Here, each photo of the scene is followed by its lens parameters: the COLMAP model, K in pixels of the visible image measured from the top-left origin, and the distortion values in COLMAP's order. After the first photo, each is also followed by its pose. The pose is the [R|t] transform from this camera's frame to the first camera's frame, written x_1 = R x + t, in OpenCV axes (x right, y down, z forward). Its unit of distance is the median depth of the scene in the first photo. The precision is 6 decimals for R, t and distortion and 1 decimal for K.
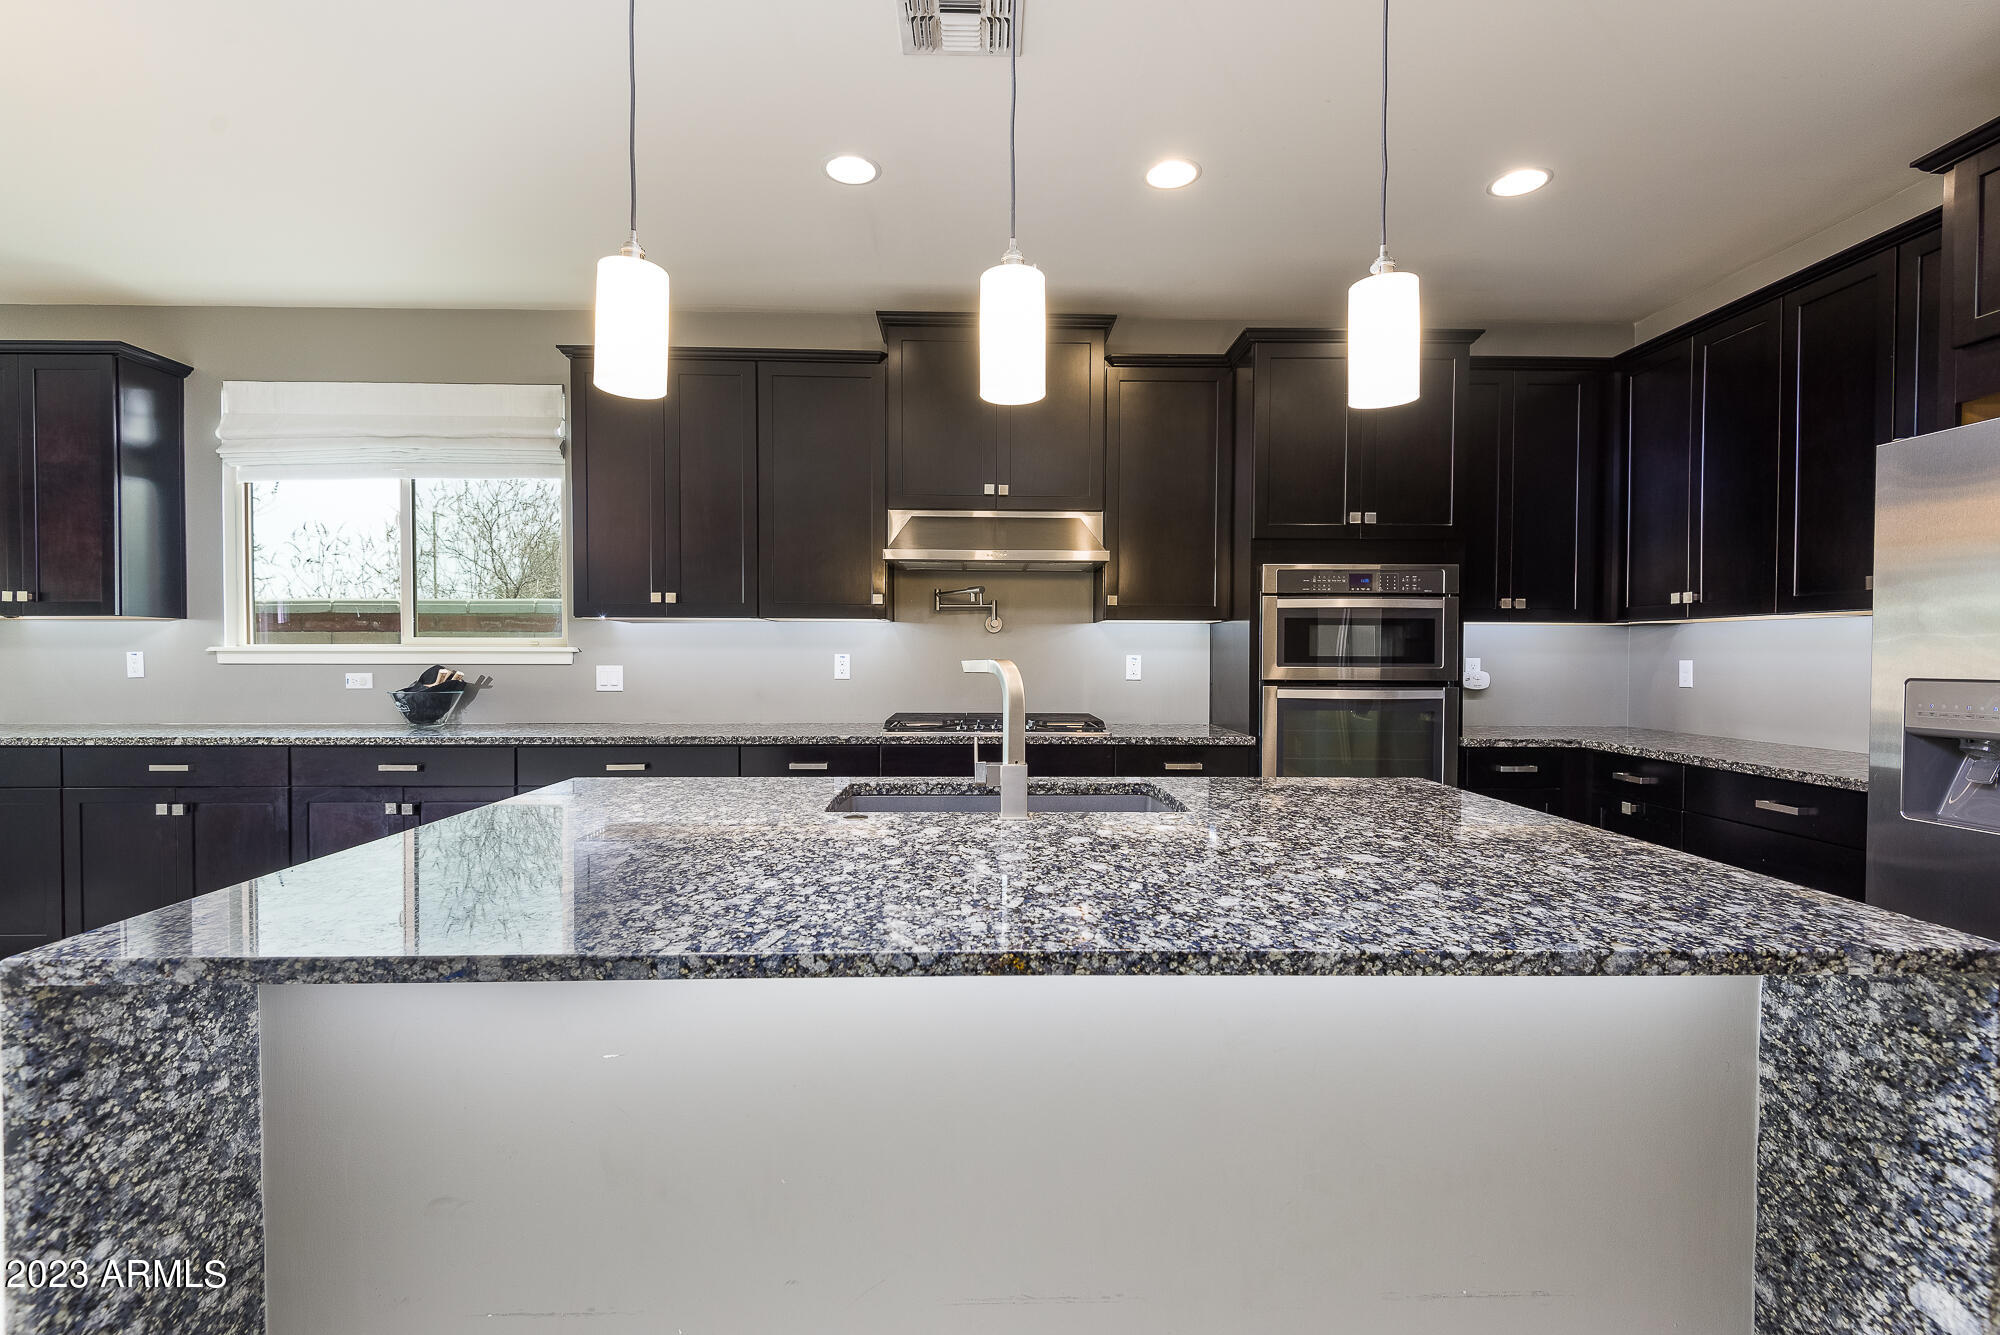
lens RADIAL K [[956.1, 0, 1241.1], [0, 956.1, 661.6], [0, 0, 1]] dist [0.023999, -0.000259]
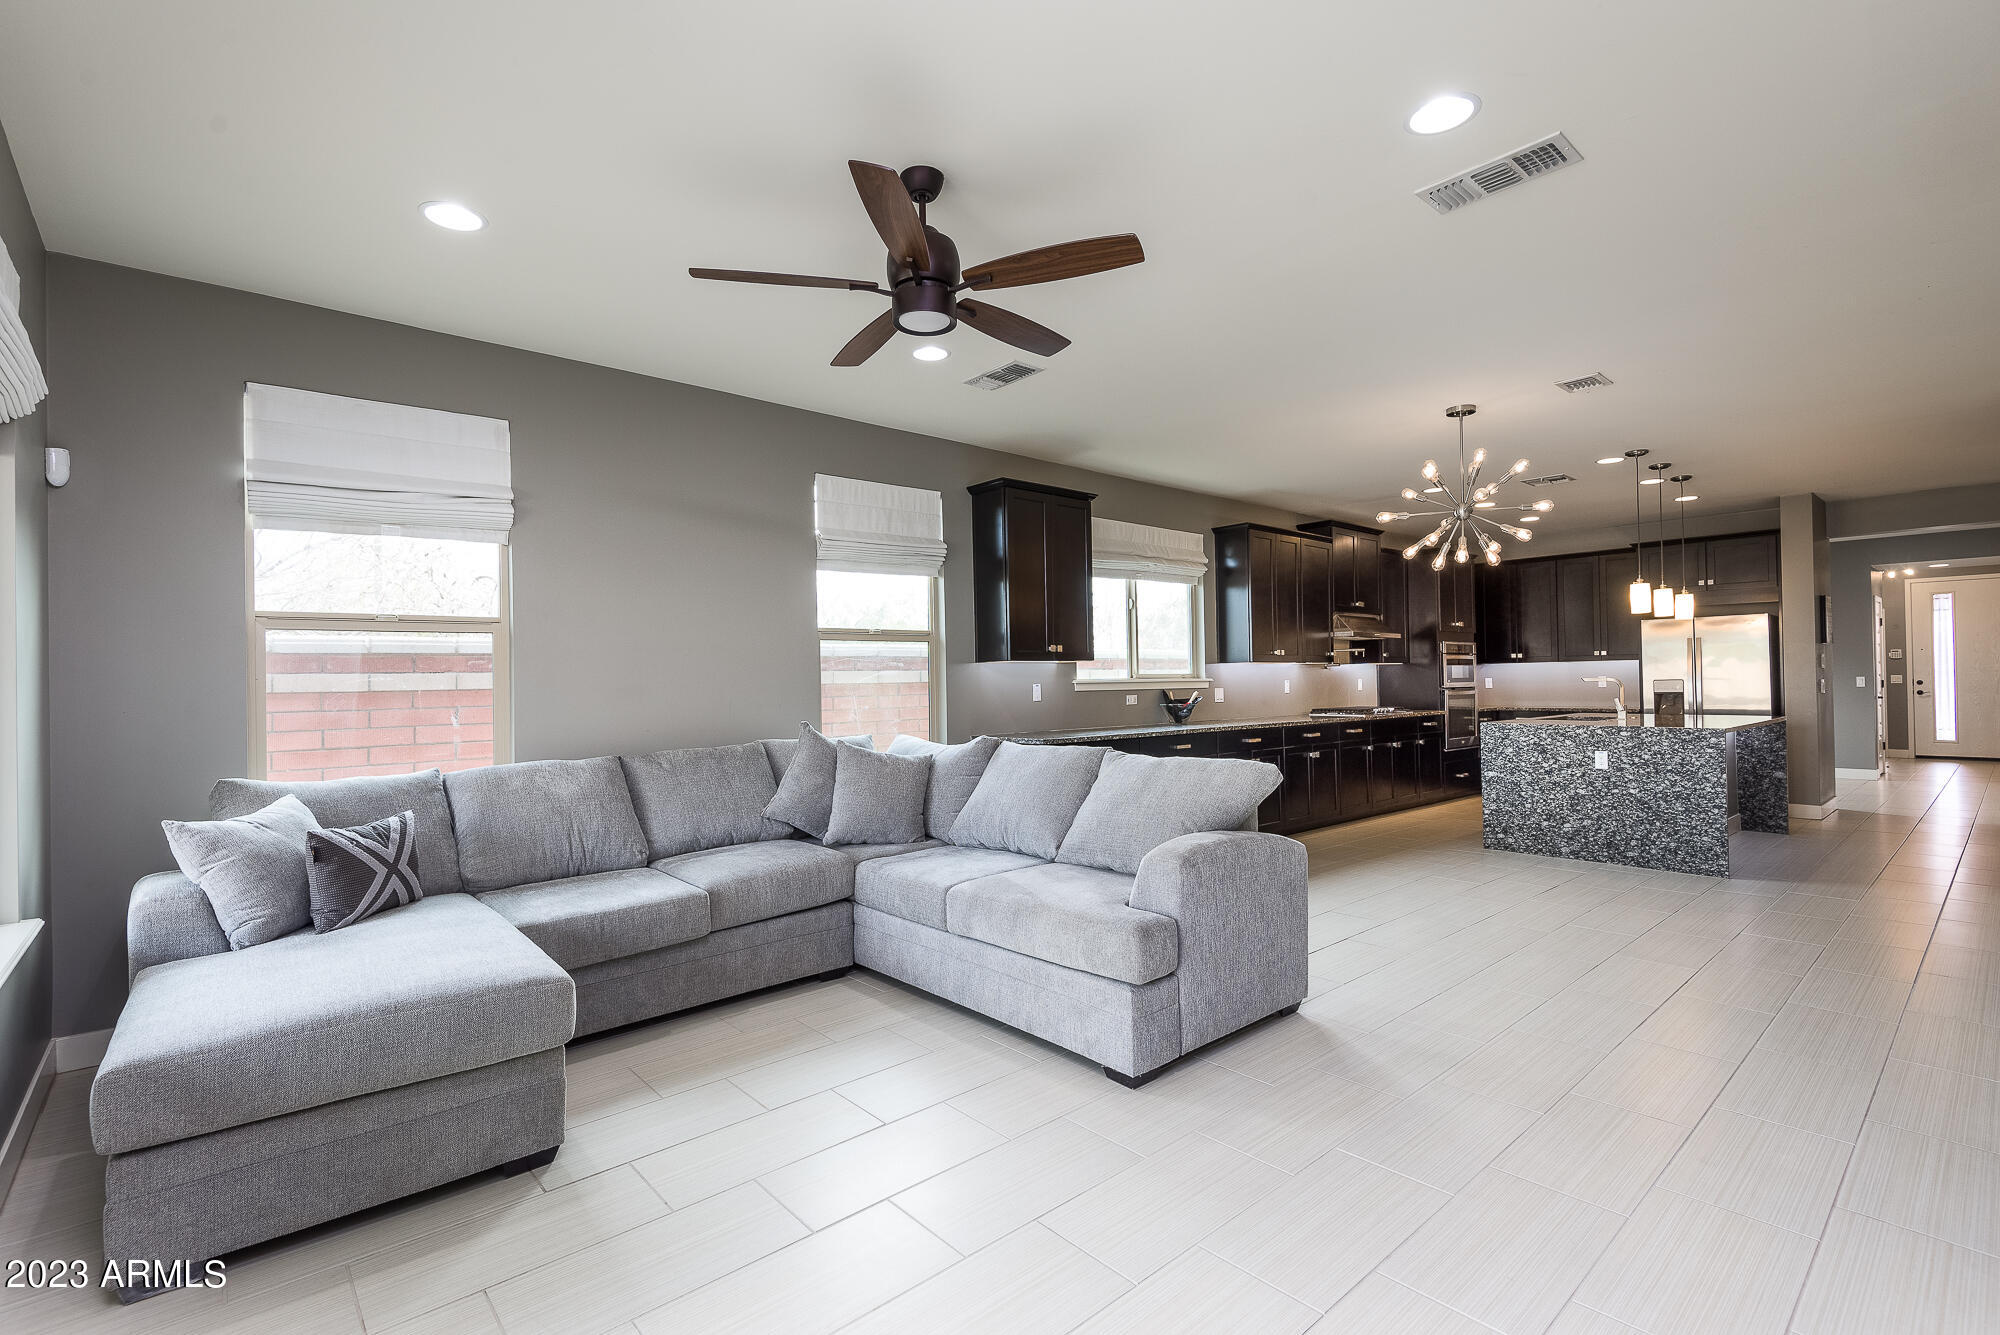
lens RADIAL K [[909.9, 0, 1017.3], [0, 909.9, 669.3], [0, 0, 1]] dist [0.025919, -0.000506]
pose [[0.747583, -0.015831, 0.663980, -2.169617], [0.037405, 0.999133, -0.018293, -0.015237], [-0.663114, 0.038511, 0.747527, -0.039075]]
